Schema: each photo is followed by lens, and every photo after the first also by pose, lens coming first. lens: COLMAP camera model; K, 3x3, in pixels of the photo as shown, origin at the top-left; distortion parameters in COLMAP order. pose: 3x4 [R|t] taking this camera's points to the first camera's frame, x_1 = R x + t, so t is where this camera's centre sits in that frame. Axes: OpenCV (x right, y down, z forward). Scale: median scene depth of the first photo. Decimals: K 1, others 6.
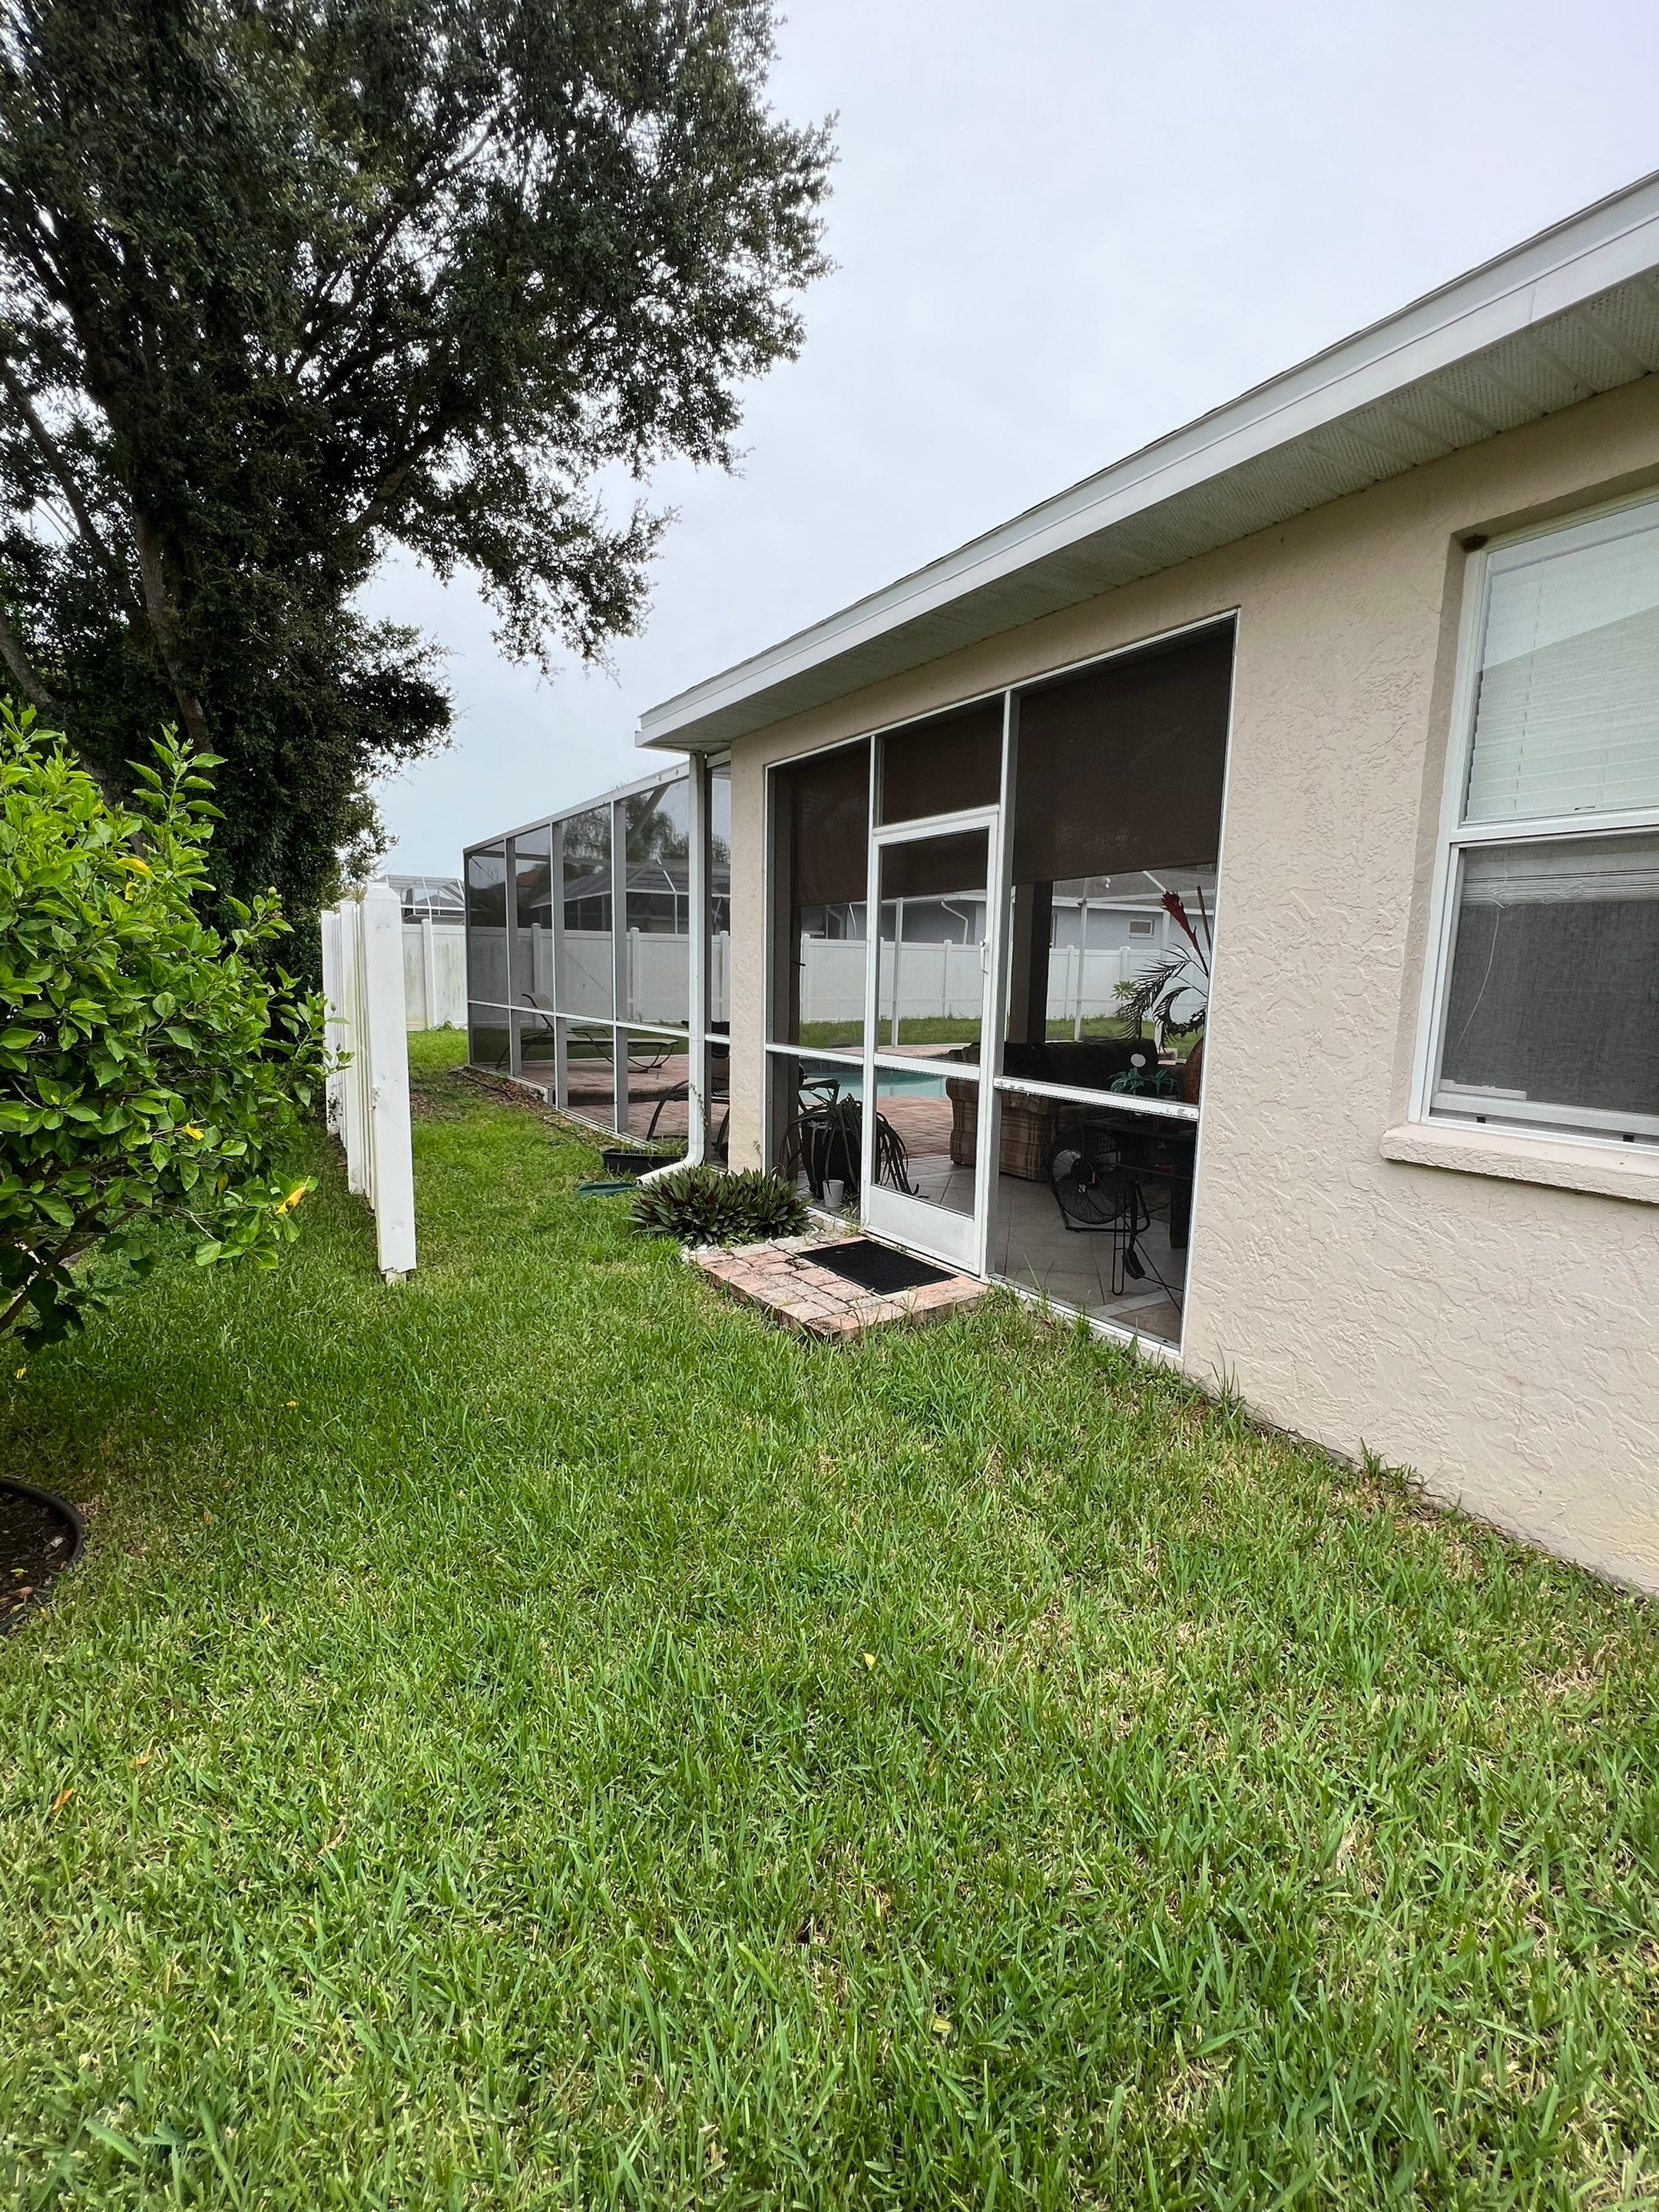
lens RADIAL K [[964.5, 0, 813.5], [0, 964.5, 1112.4], [0, 0, 1]] dist [-0.002943, 0.000211]
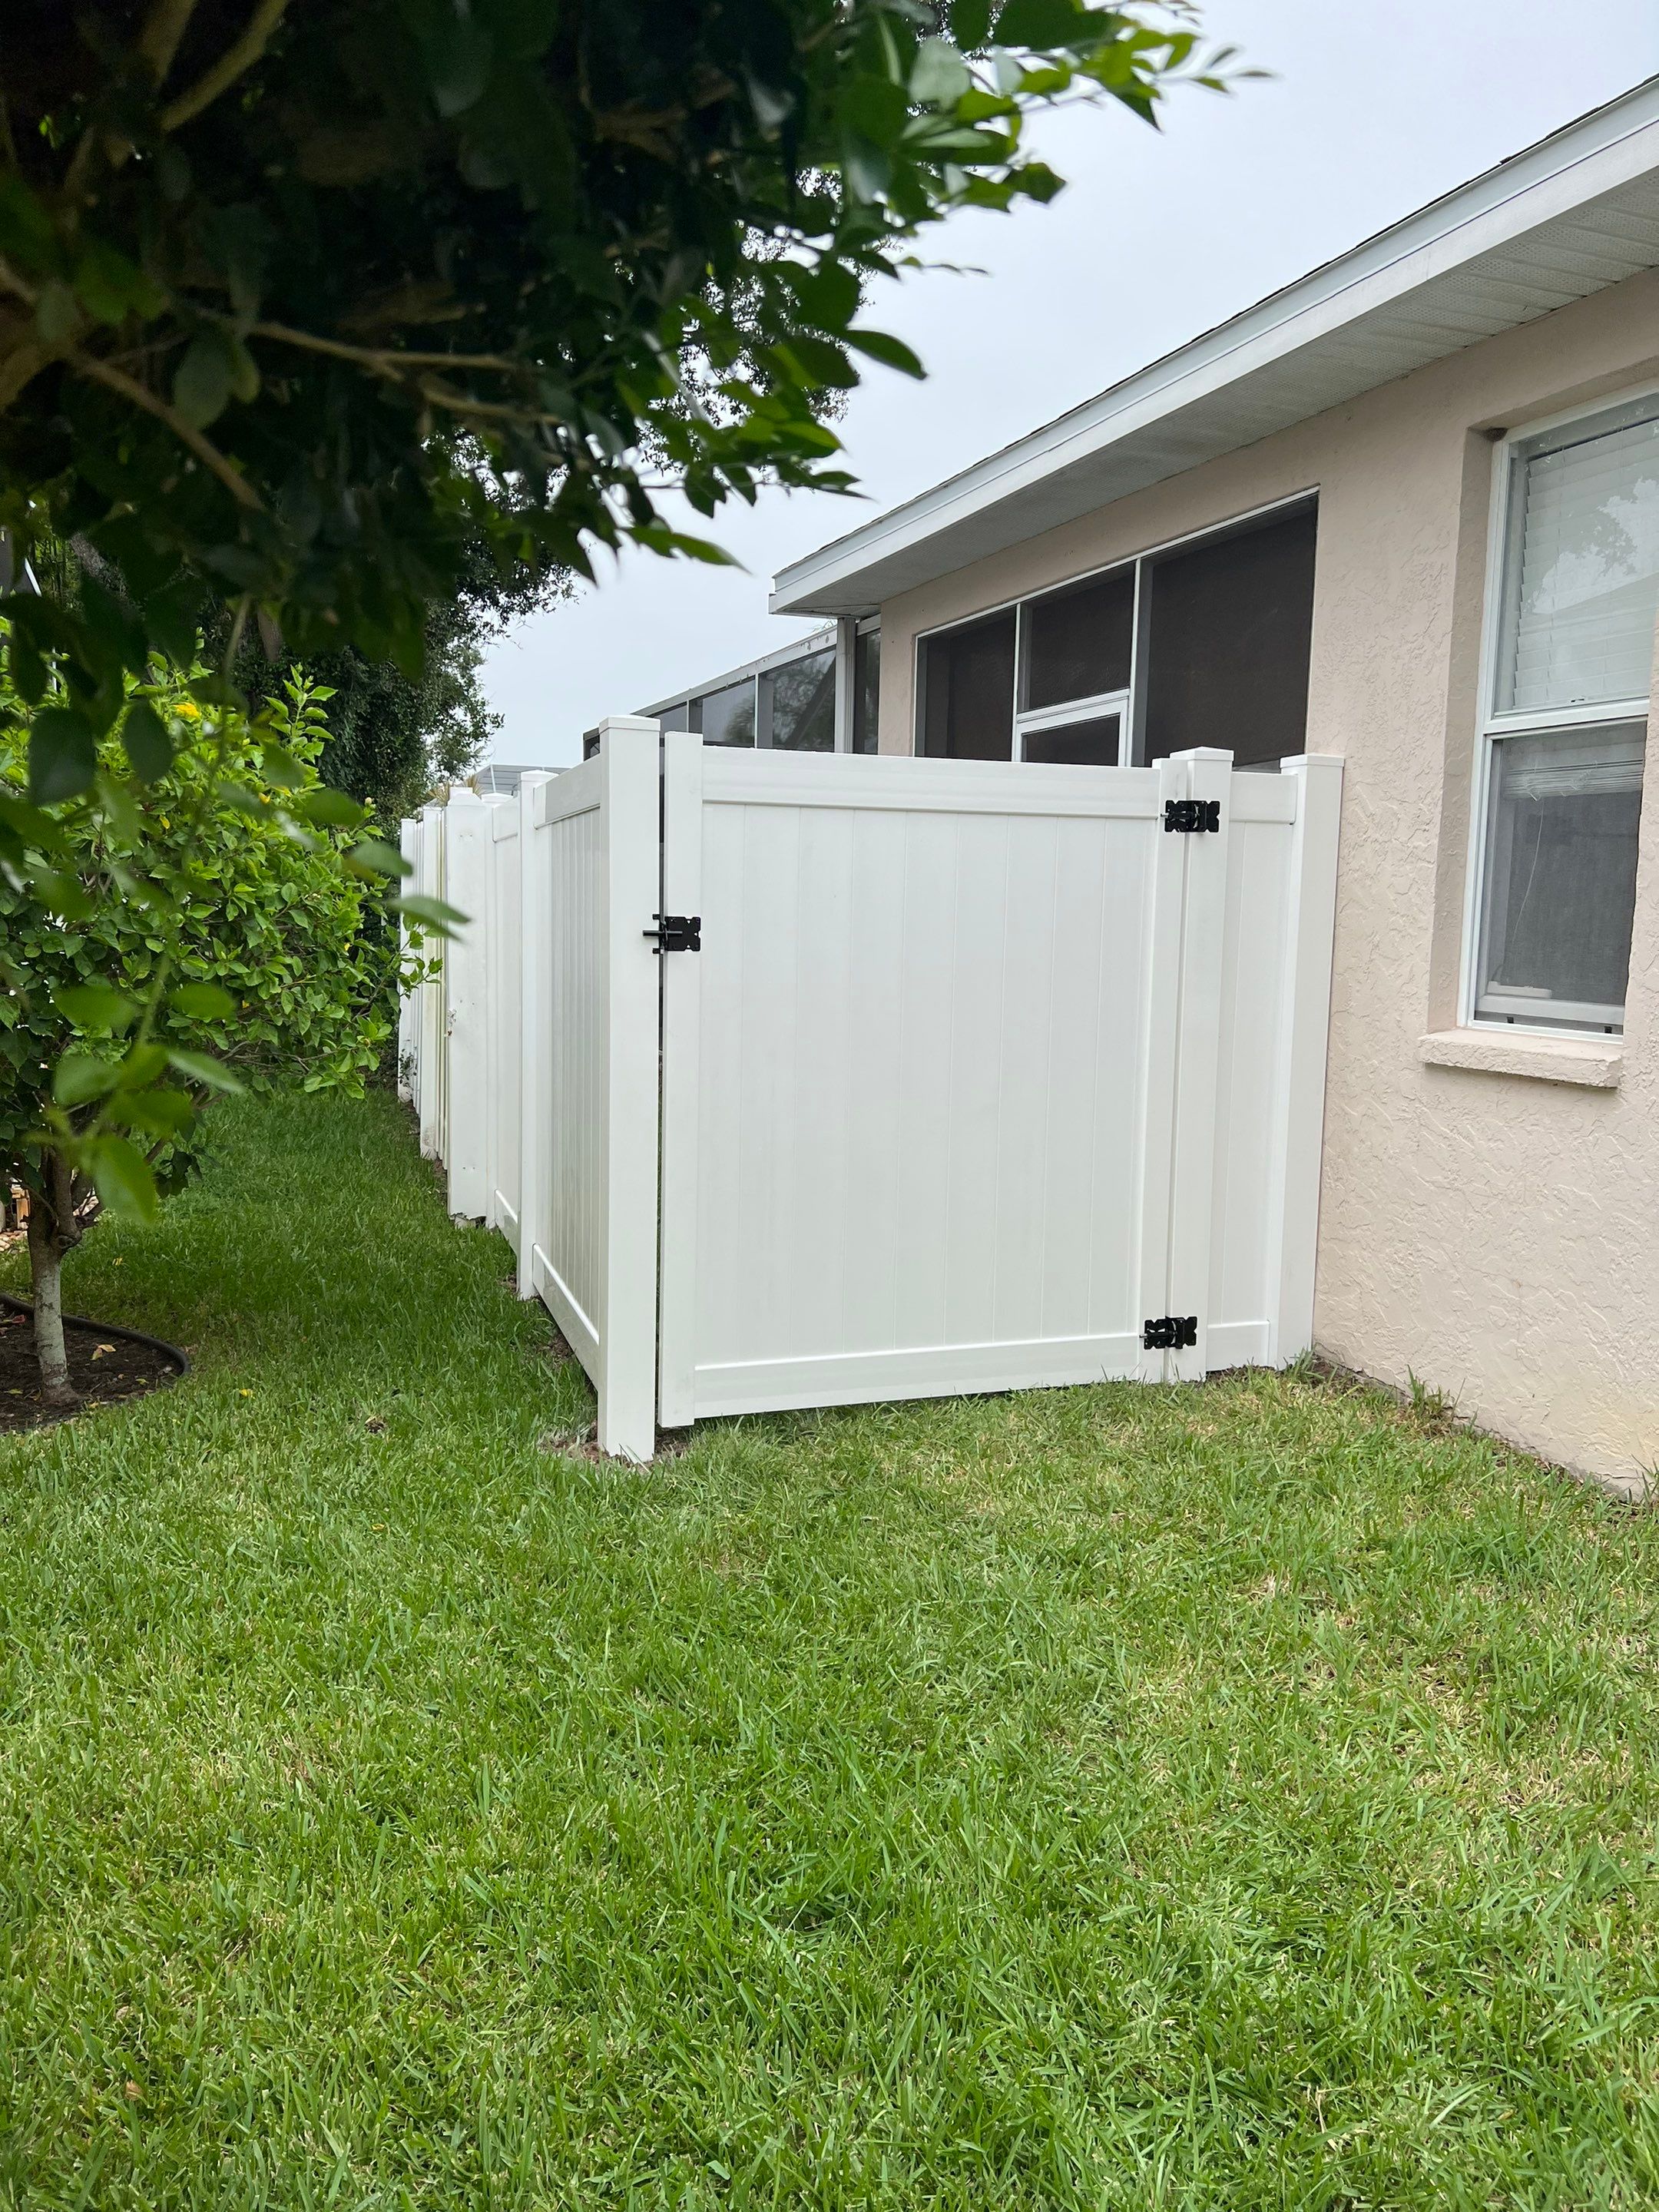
lens RADIAL K [[1669.8, 0, 824.6], [0, 1669.8, 1105.3], [0, 0, 1]] dist [0.049228, -0.059863]
pose [[0.976350, 0.025990, -0.214626, 0.295249], [-0.033142, 0.999007, -0.029793, 0.125710], [0.213639, 0.036201, 0.976242, -0.593930]]
